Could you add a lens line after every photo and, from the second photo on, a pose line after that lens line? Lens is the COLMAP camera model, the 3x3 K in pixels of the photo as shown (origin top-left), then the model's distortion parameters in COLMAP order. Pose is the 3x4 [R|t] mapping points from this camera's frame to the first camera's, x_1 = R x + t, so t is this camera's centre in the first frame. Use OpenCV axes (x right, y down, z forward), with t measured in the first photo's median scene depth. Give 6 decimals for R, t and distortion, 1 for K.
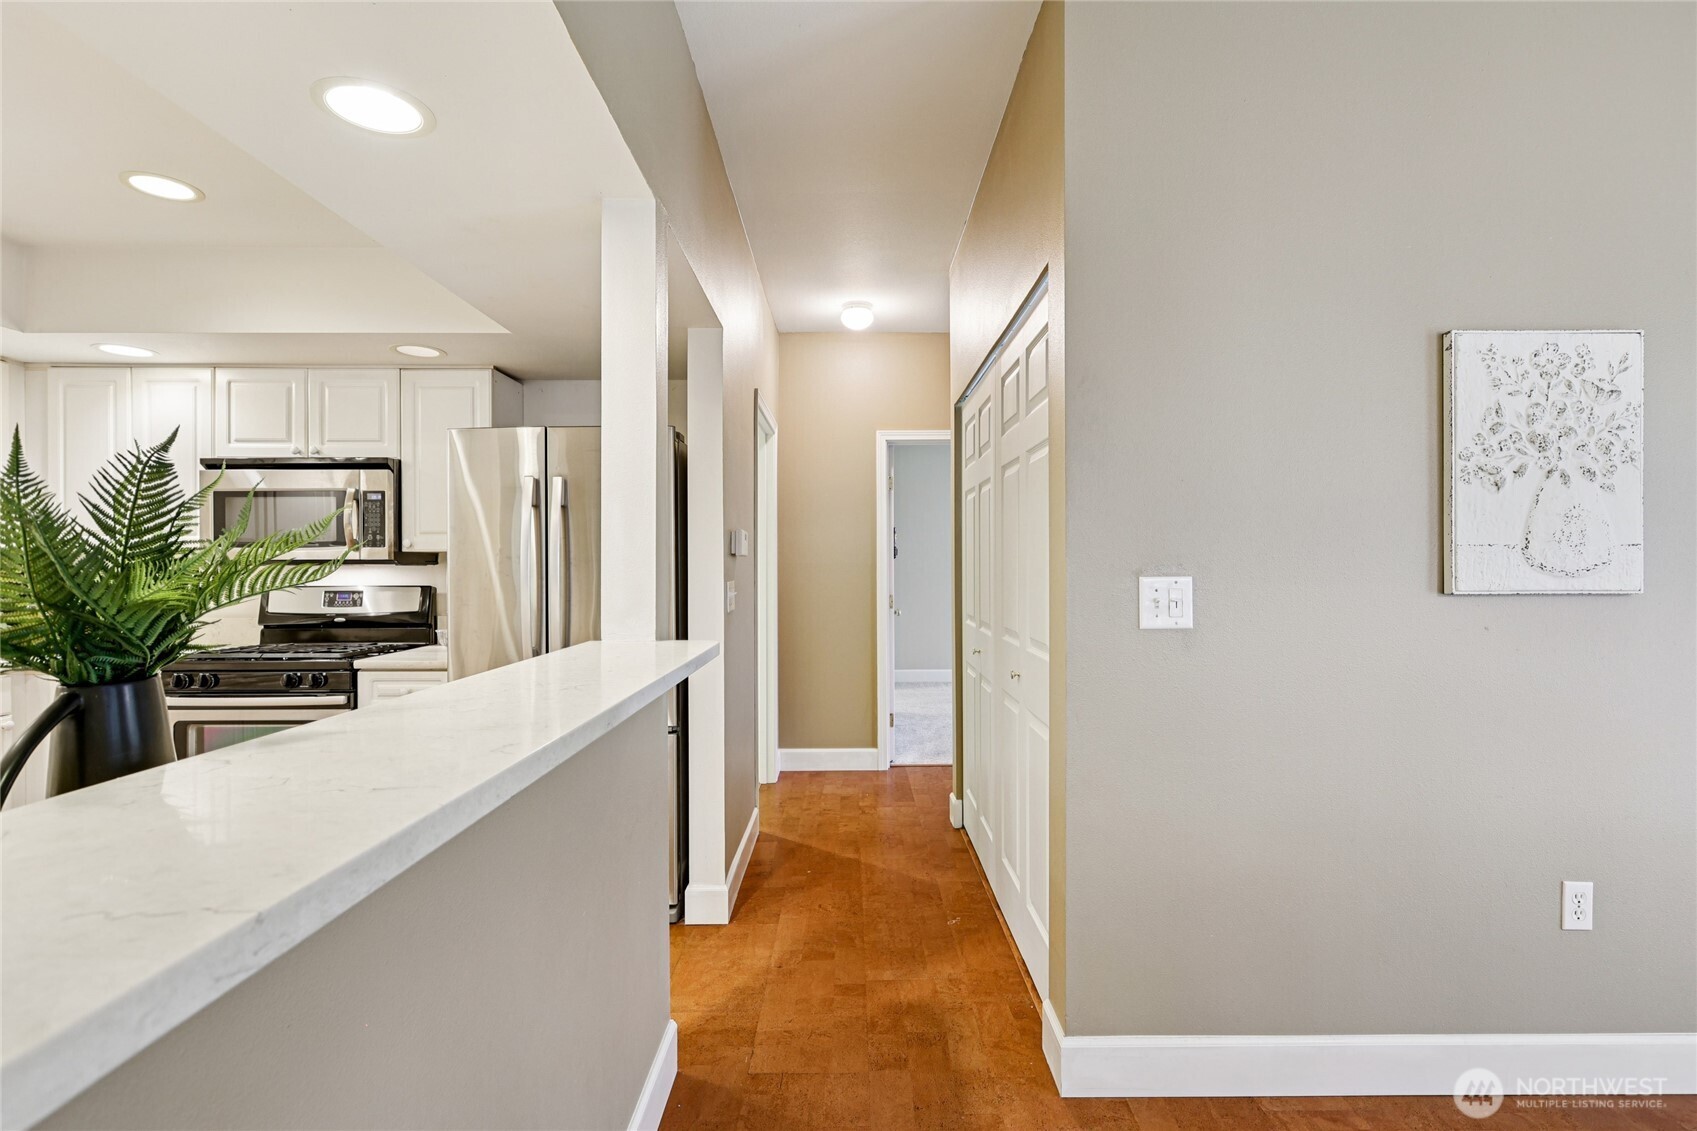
lens RADIAL K [[789.2, 0, 857.8], [0, 789.2, 563.6], [0, 0, 1]] dist [-0.000643, 0.000669]
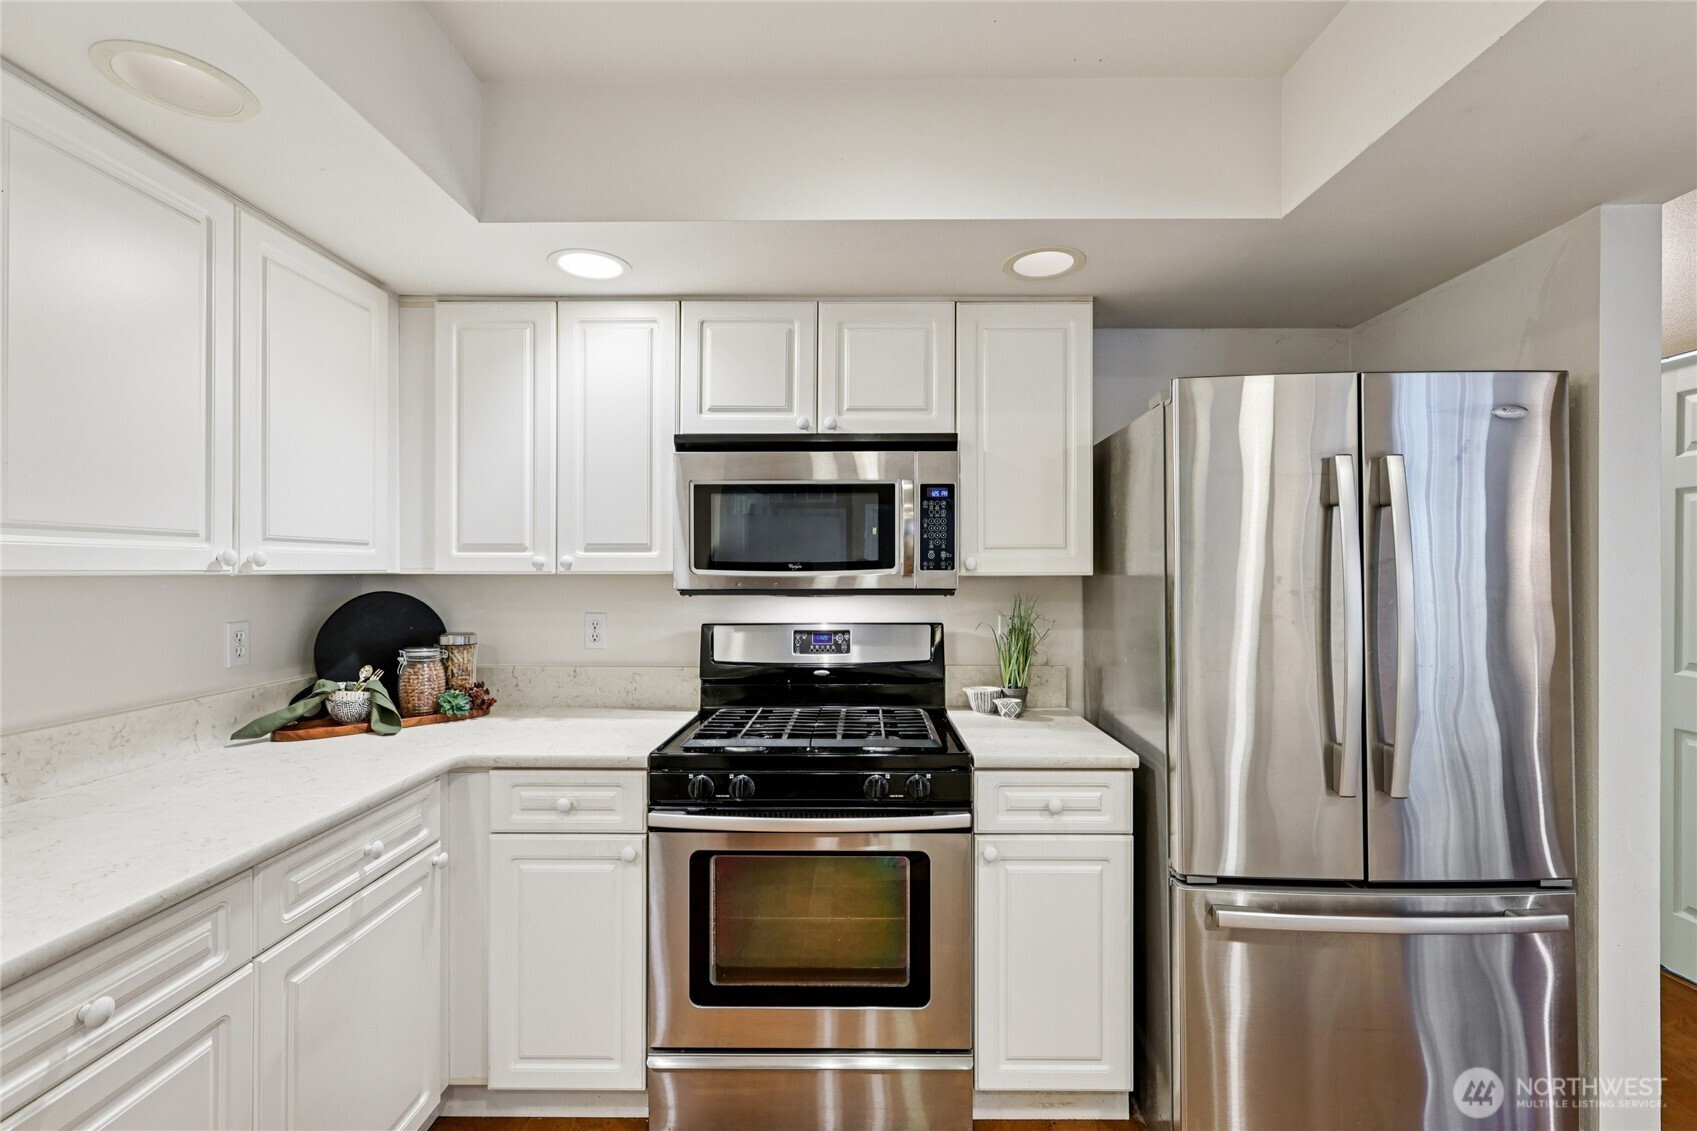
lens RADIAL K [[757.2, 0, 849.8], [0, 757.2, 568.1], [0, 0, 1]] dist [-0.003347, 0.003530]
pose [[0.999773, 0.000807, -0.021279, -0.657507], [-0.000778, 0.999999, 0.001370, -0.022613], [0.021280, -0.001353, 0.999773, 0.361660]]
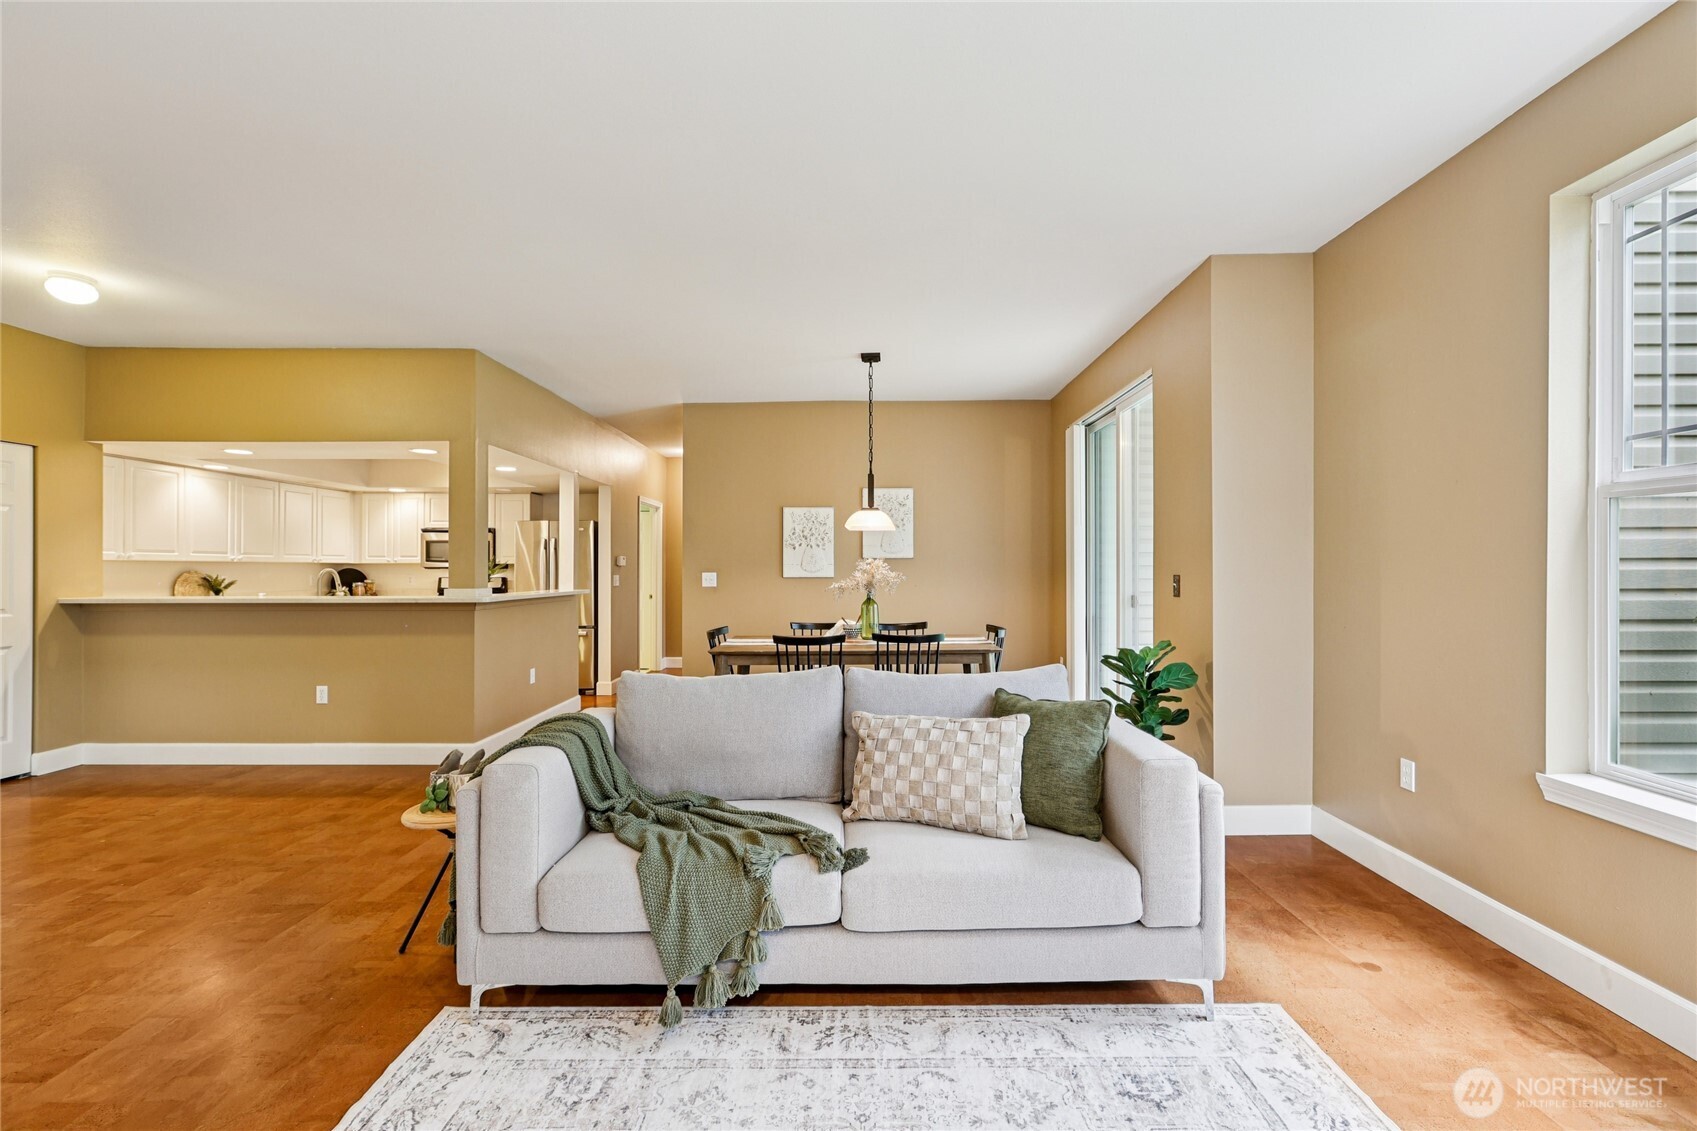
lens RADIAL K [[757.2, 0, 842.4], [0, 757.2, 563.1], [0, 0, 1]] dist [-0.003347, 0.003530]
pose [[0.999462, -0.000176, -0.032800, 0.639781], [0.000103, 0.999997, -0.002243, -0.011874], [0.032800, 0.002239, 0.999459, -1.444150]]
